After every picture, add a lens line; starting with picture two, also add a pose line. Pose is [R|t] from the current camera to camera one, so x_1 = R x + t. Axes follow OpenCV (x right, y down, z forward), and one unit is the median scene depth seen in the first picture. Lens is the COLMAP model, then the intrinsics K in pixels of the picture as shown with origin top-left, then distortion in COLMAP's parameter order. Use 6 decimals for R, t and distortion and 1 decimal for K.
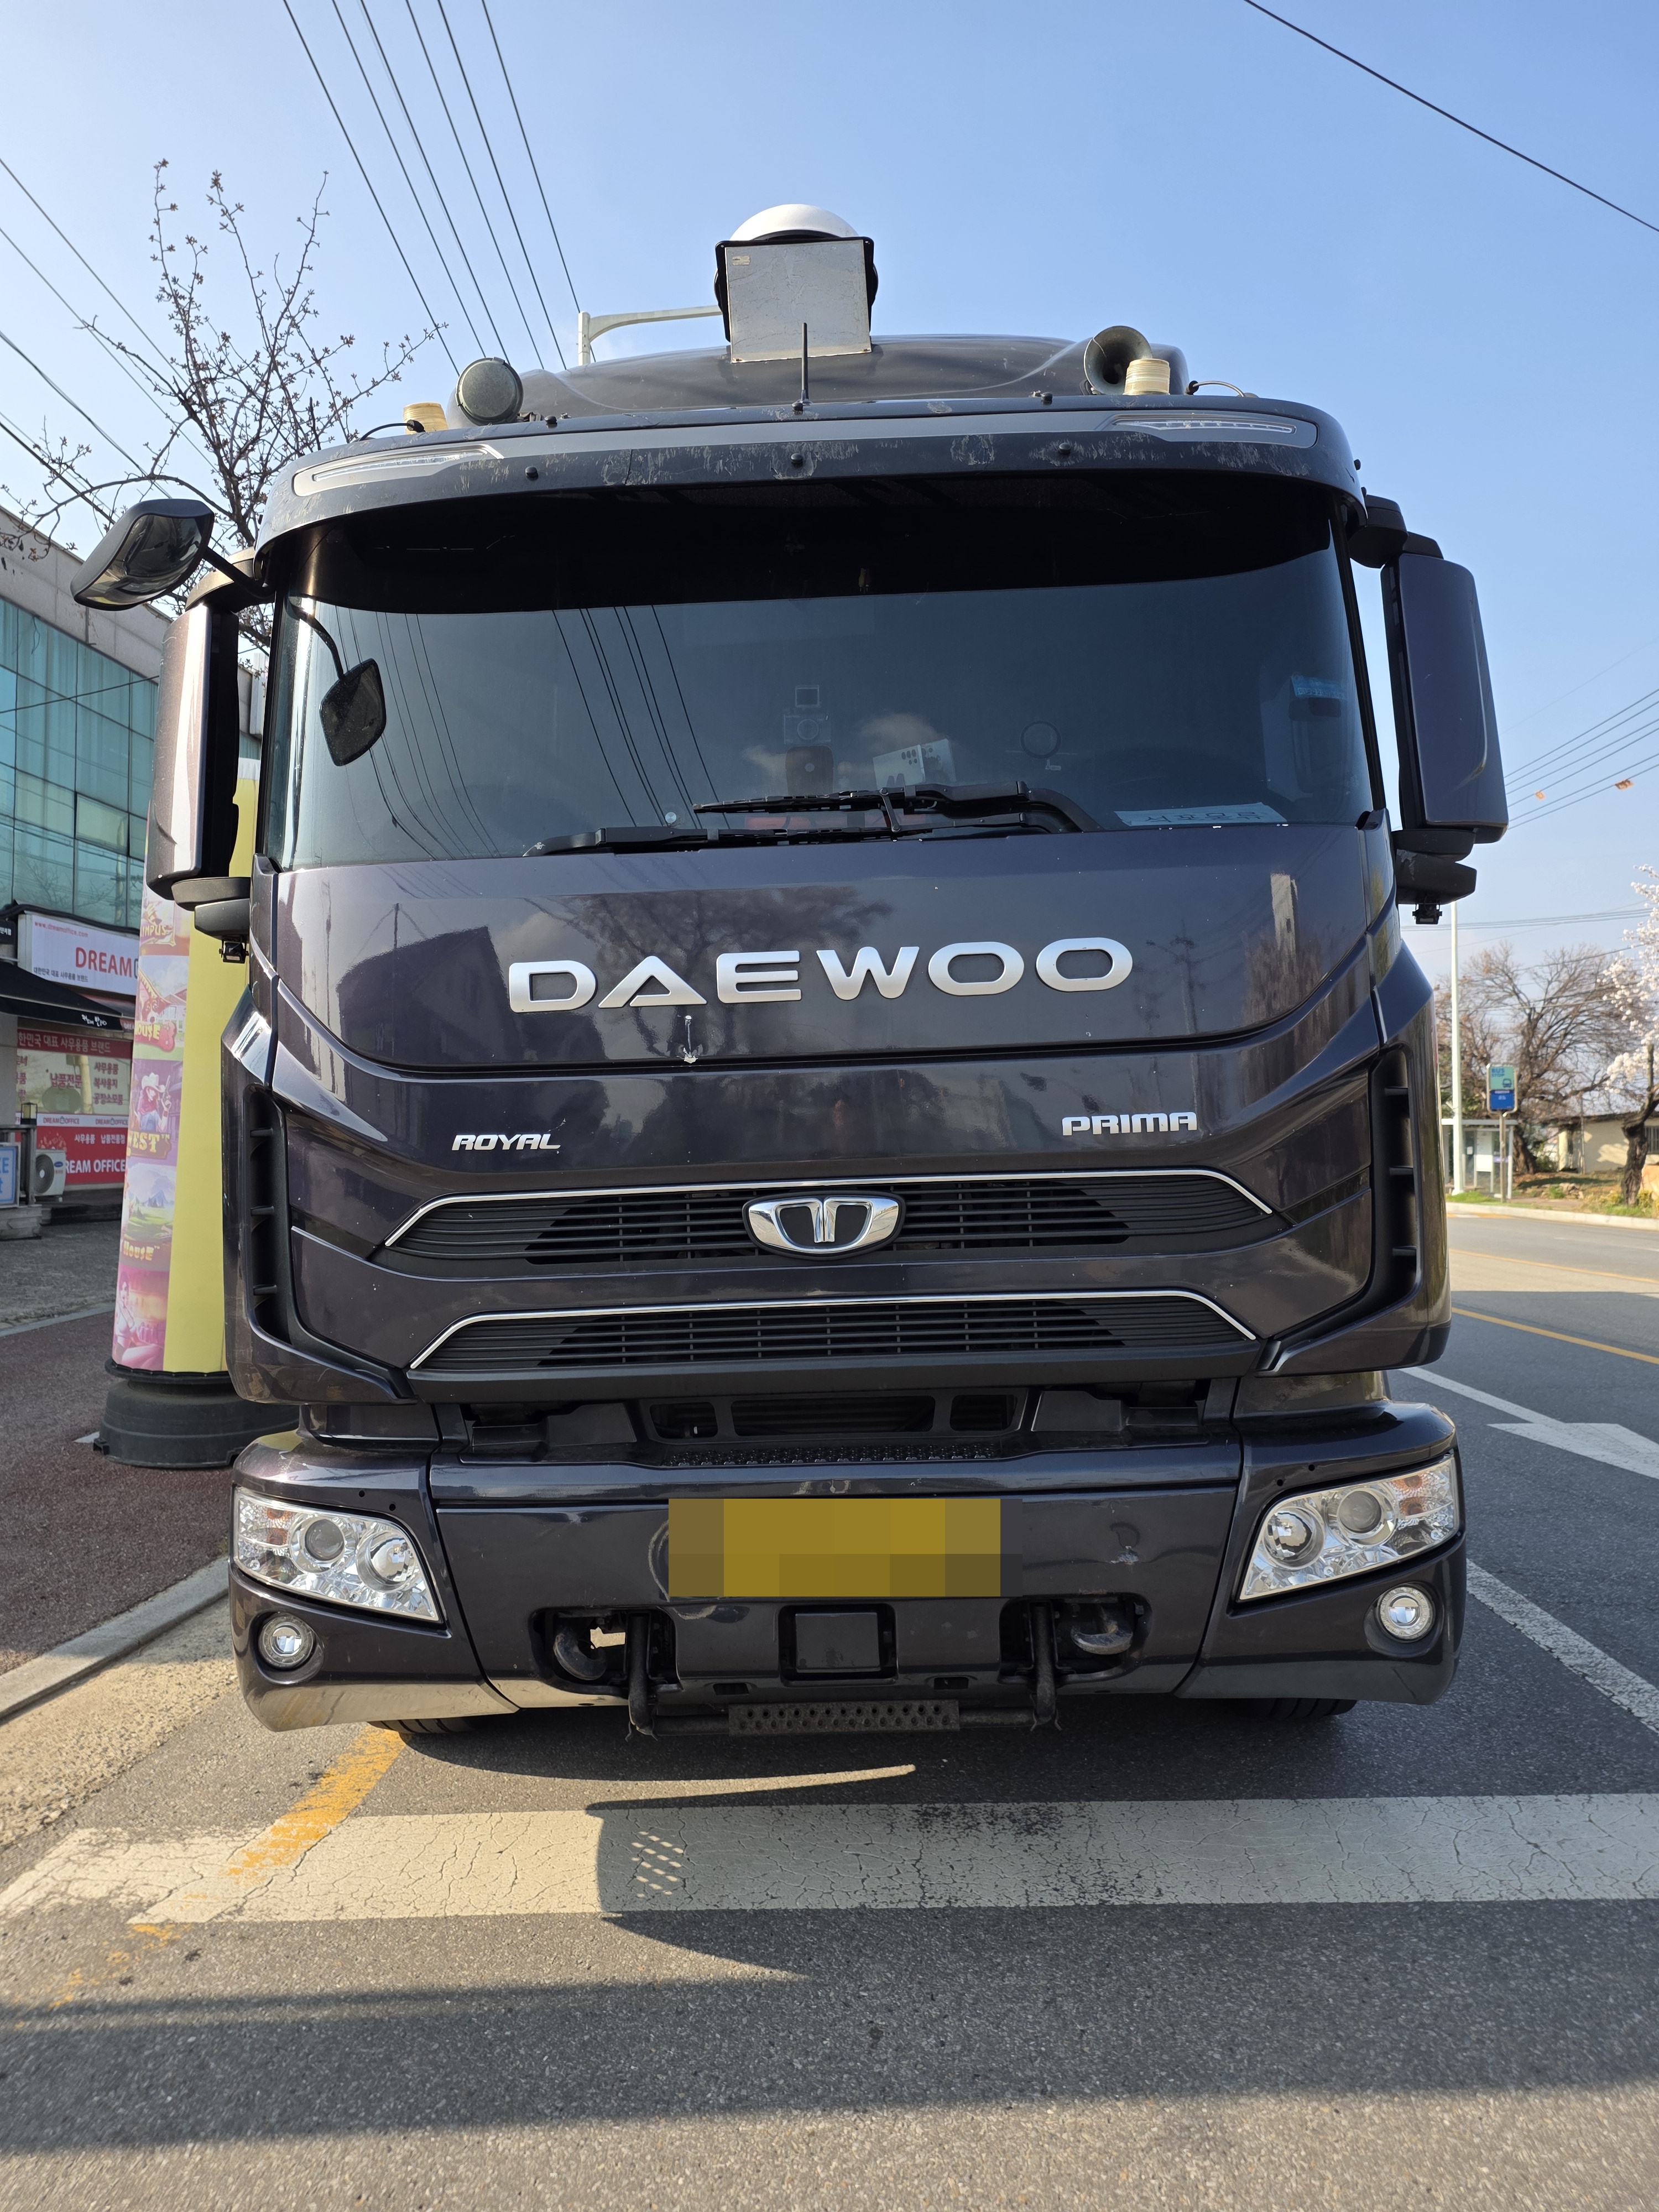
lens RADIAL K [[1471.0, 0, 819.9], [0, 1471.0, 1095.9], [0, 0, 1]] dist [0.052441, -0.031095]
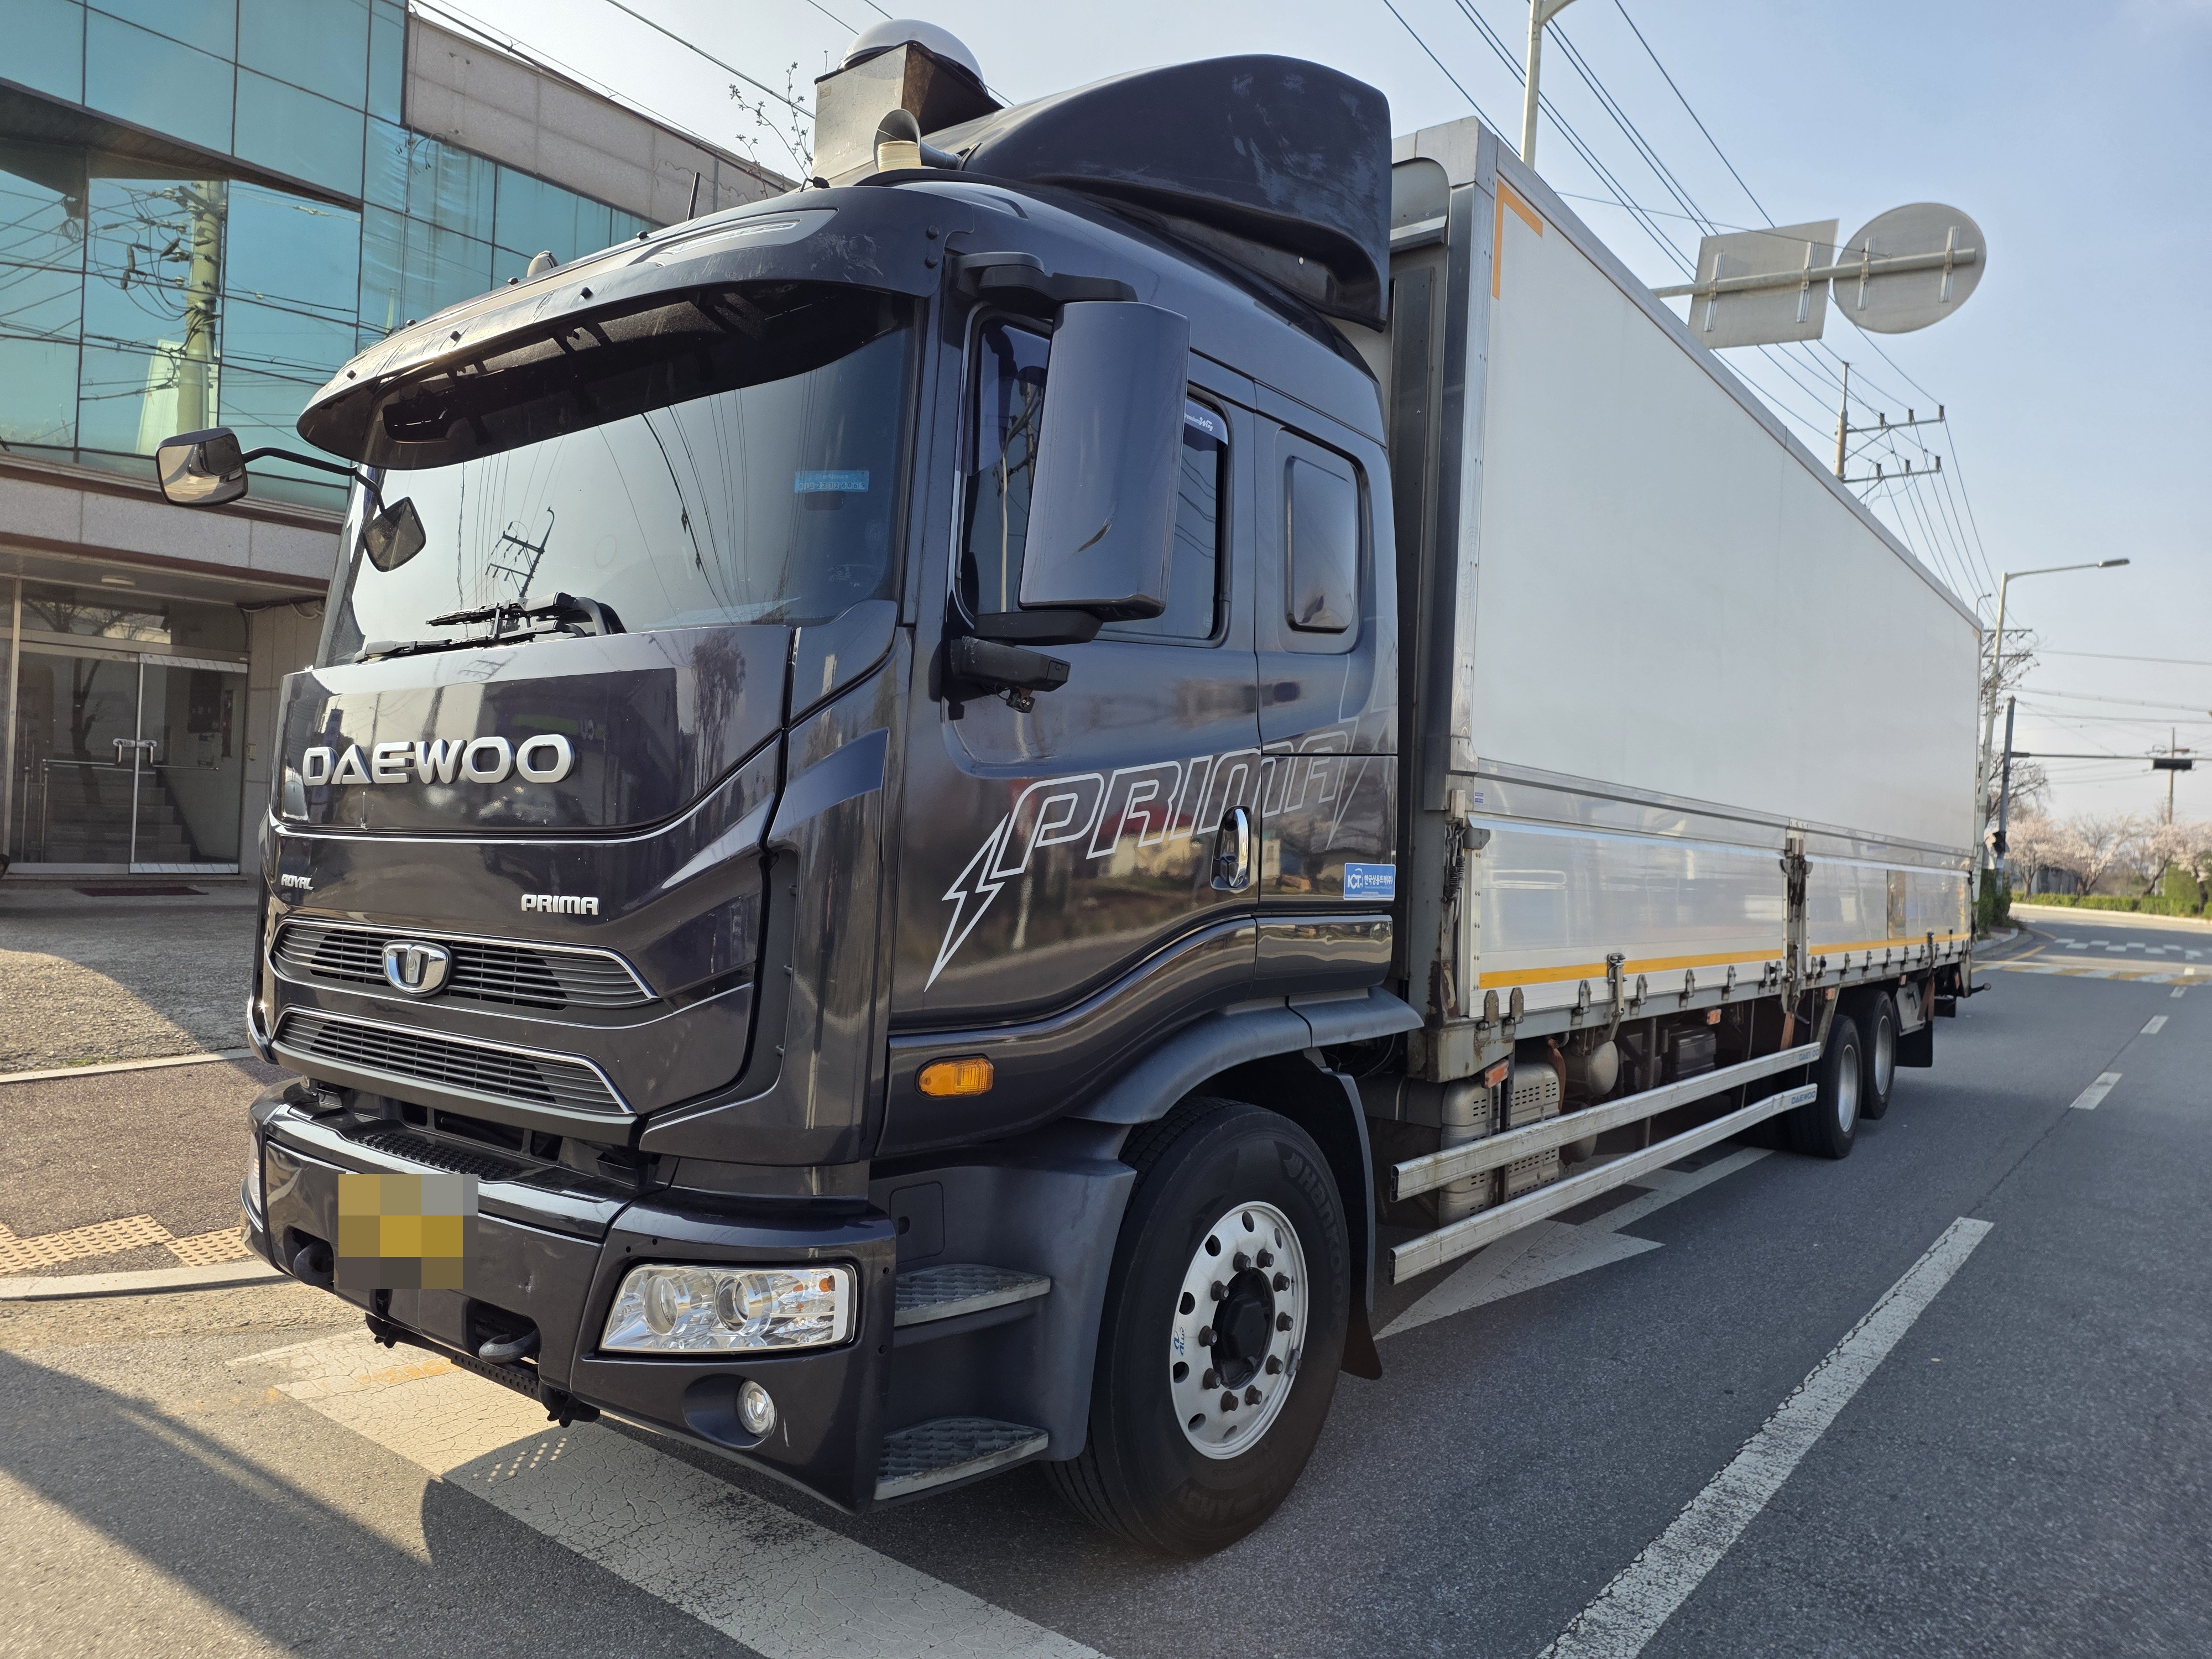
lens RADIAL K [[1471.0, 0, 1090.4], [0, 1471.0, 858.9], [0, 0, 1]] dist [0.052441, -0.031095]
pose [[0.802606, 0.059252, -0.593560, 1.133500], [-0.033448, 0.997959, 0.054393, -0.084646], [0.595571, -0.023803, 0.802950, 0.332338]]
